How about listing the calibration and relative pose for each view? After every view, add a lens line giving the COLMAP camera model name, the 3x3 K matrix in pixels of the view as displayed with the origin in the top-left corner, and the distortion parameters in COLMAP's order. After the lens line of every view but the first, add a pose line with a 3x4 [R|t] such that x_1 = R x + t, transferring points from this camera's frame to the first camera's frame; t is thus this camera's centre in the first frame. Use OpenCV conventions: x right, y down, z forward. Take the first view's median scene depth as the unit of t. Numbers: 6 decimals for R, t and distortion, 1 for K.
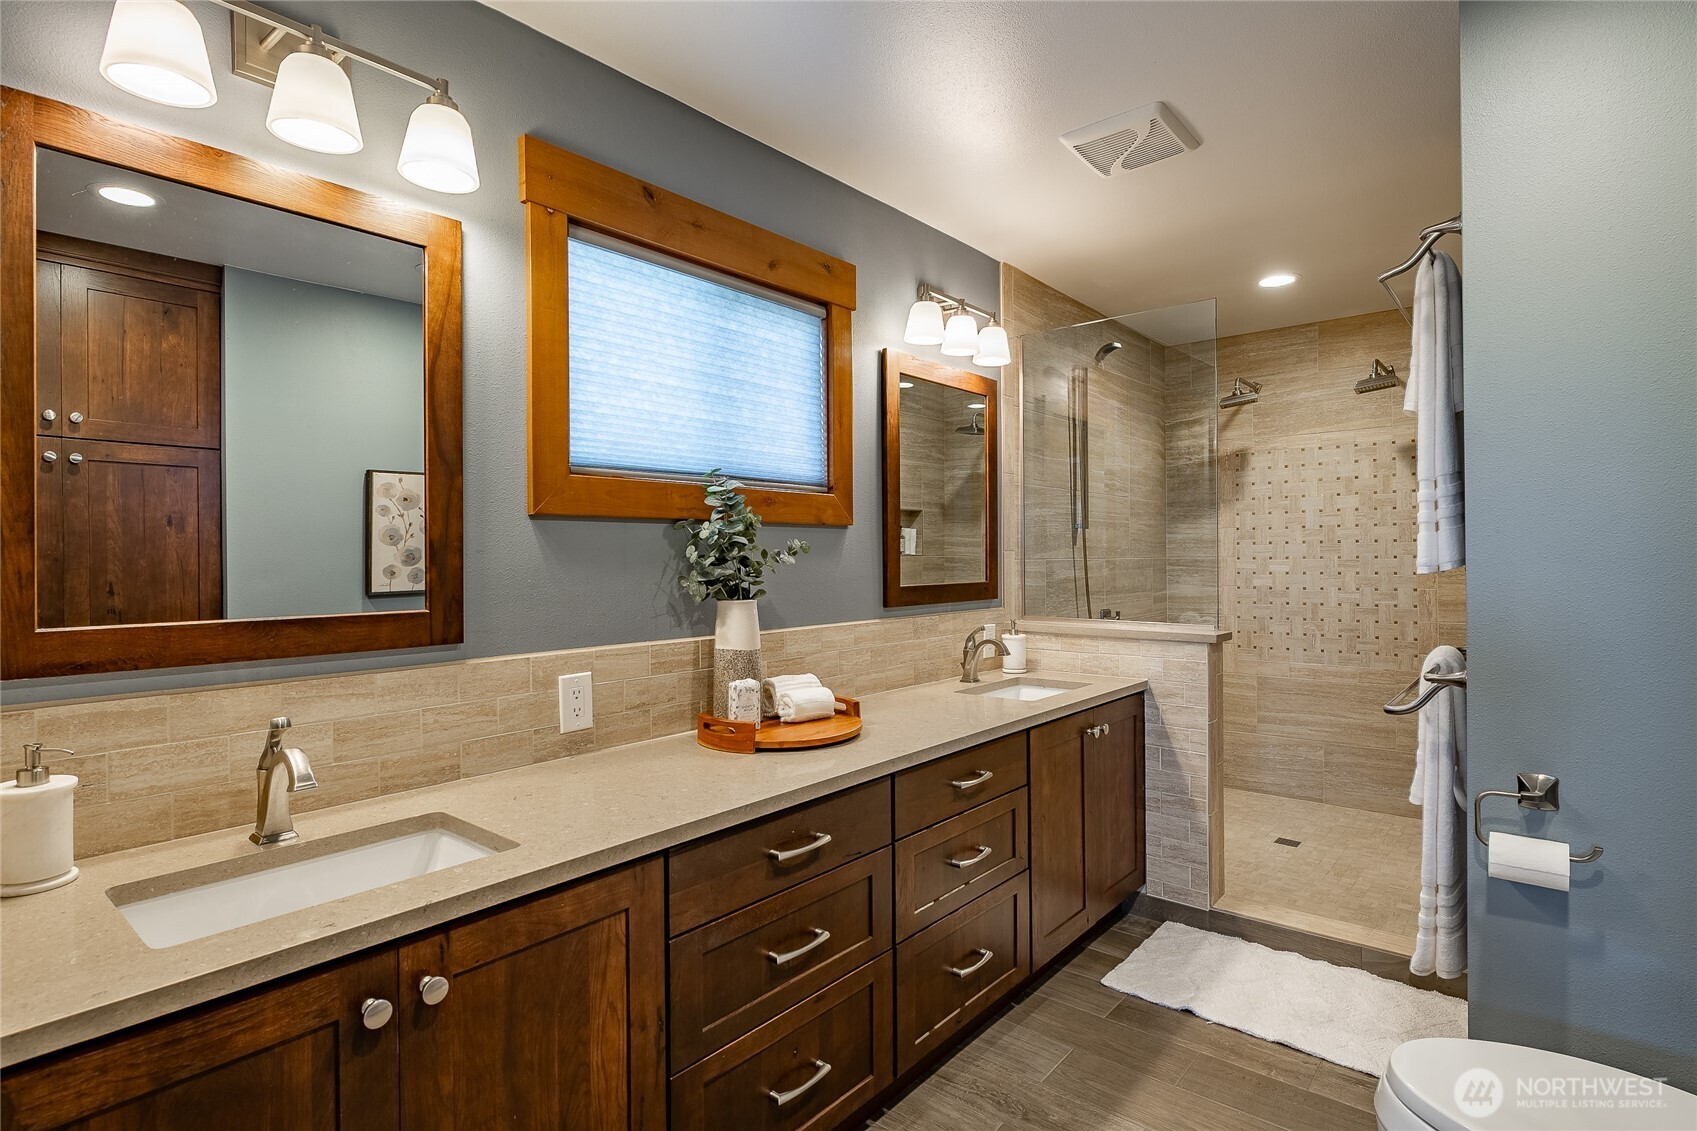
lens RADIAL K [[828.4, 0, 852.8], [0, 828.4, 566.2], [0, 0, 1]] dist [0.000752, -0.002649]
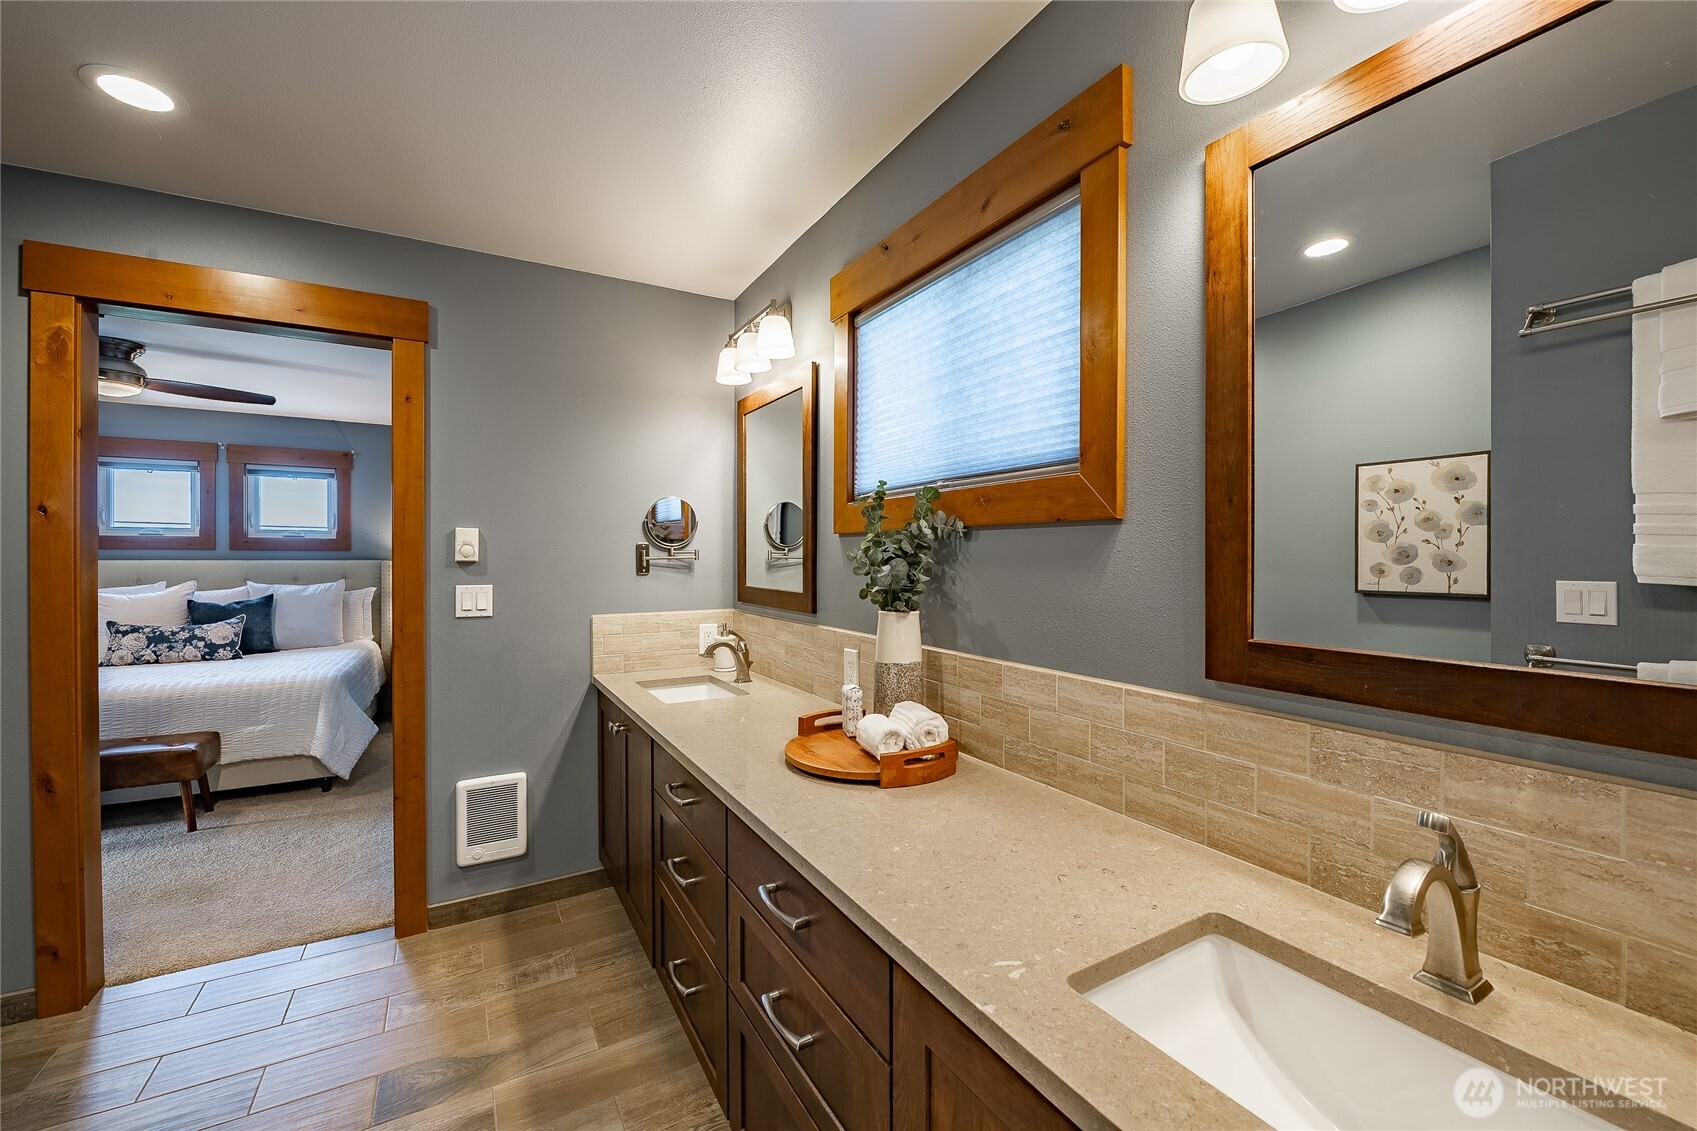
lens RADIAL K [[682.7, 0, 854.6], [0, 682.7, 555.9], [0, 0, 1]] dist [-0.001273, -0.000030]
pose [[-0.330490, 0.014580, -0.943697, 0.491751], [-0.001049, 0.999874, 0.015815, -0.028533], [0.943809, 0.006217, -0.330433, 0.941275]]
